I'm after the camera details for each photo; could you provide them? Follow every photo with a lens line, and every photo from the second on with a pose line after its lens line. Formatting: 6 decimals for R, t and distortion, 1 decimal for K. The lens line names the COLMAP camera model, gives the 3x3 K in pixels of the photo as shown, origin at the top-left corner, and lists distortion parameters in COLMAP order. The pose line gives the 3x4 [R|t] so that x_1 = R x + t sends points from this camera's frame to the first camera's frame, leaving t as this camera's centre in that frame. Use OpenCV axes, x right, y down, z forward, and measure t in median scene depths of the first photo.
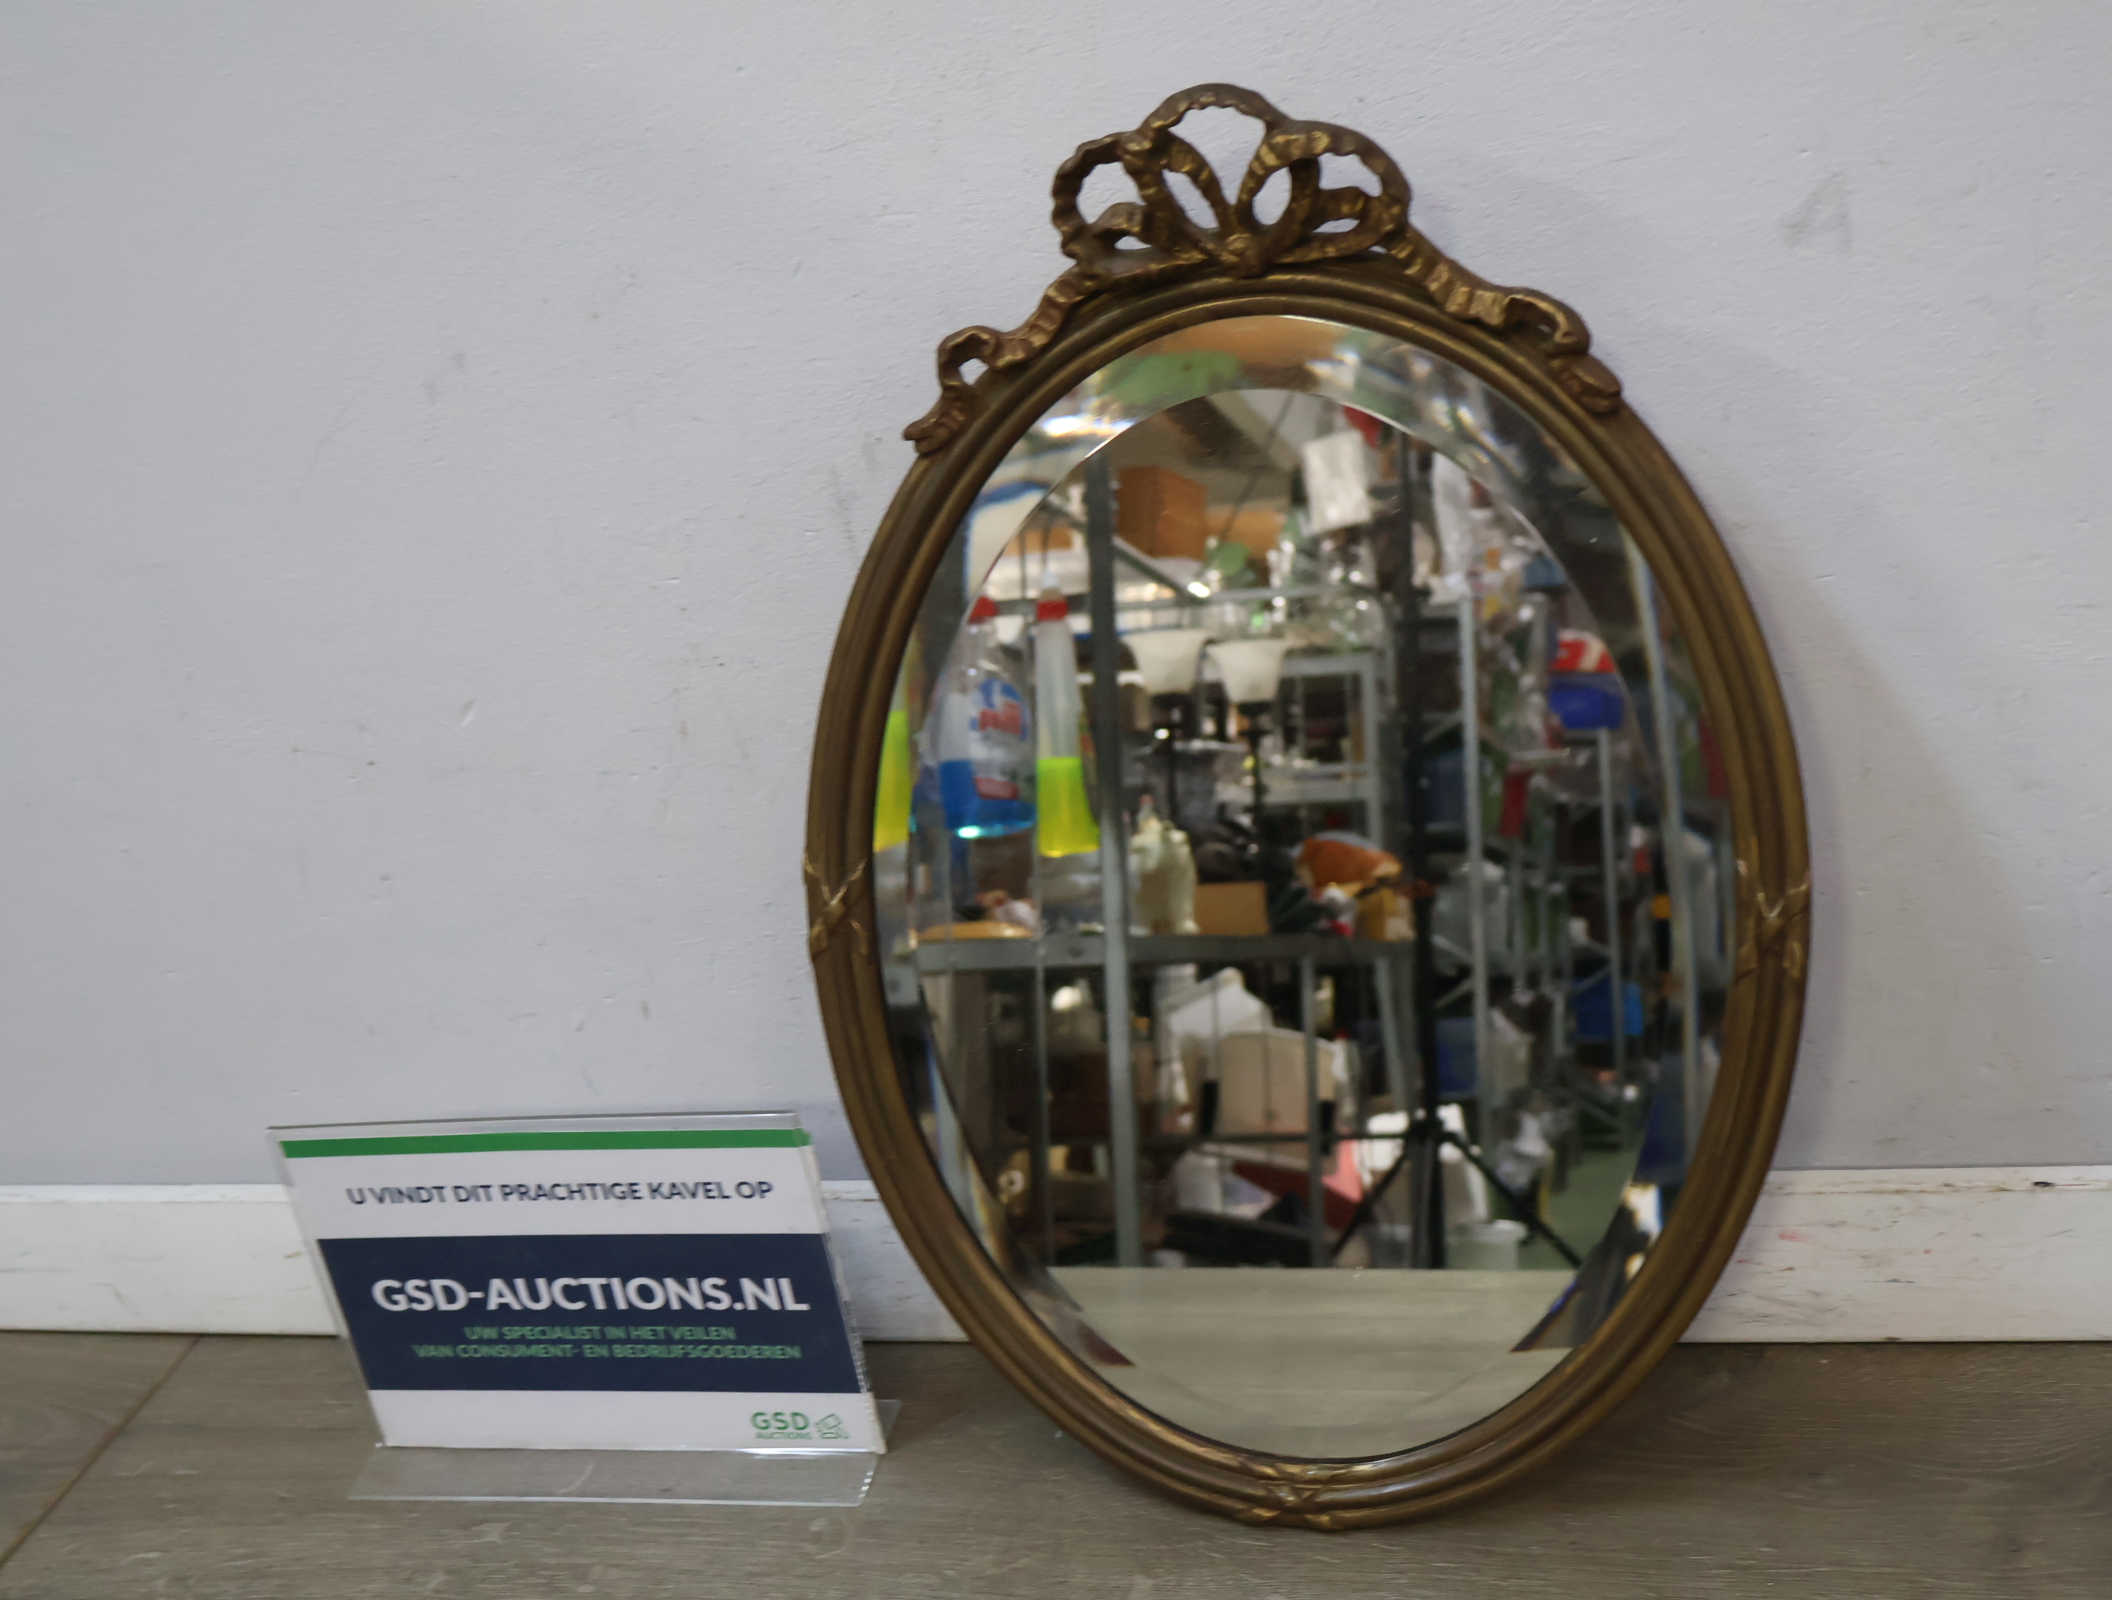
lens RADIAL K [[2414.9, 0, 1028.4], [0, 2414.9, 812.7], [0, 0, 1]] dist [-0.009613, 0.000000]
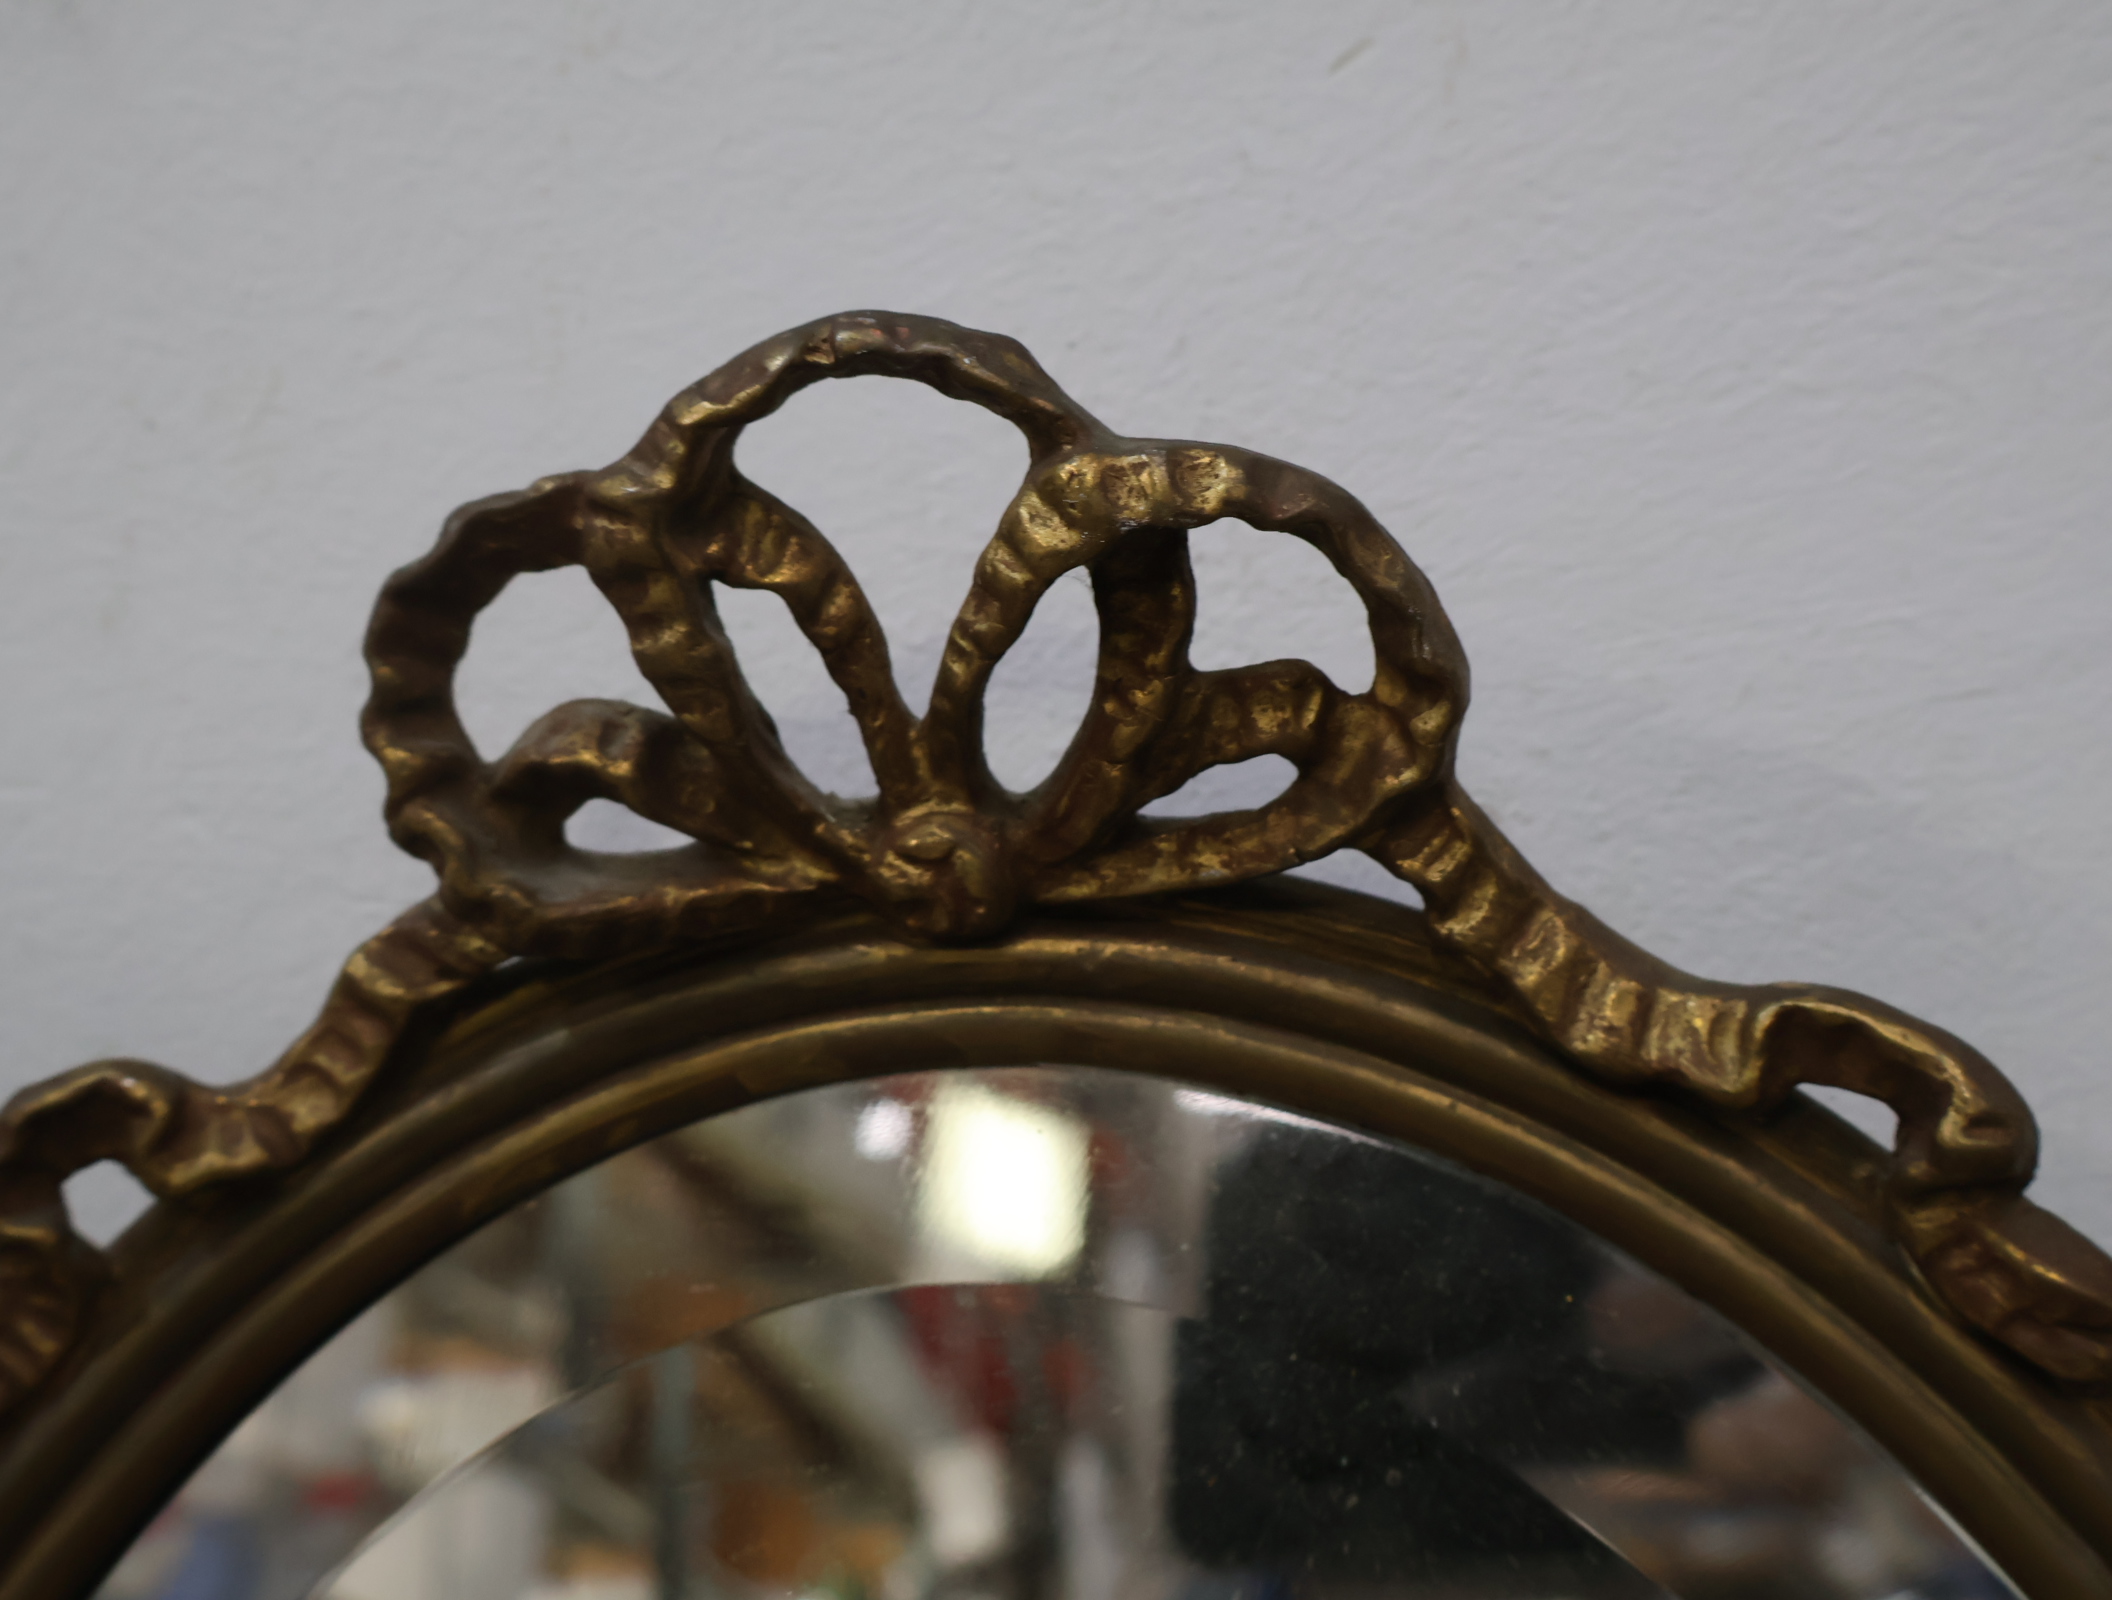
lens RADIAL K [[2453.4, 0, 1057.1], [0, 2453.4, 787.8], [0, 0, 1]] dist [0.008244, 0.000000]
pose [[0.986037, 0.068476, 0.151795, 0.049874], [-0.001394, 0.914906, -0.403665, -0.100695], [-0.166519, 0.397817, 0.902227, 0.658372]]
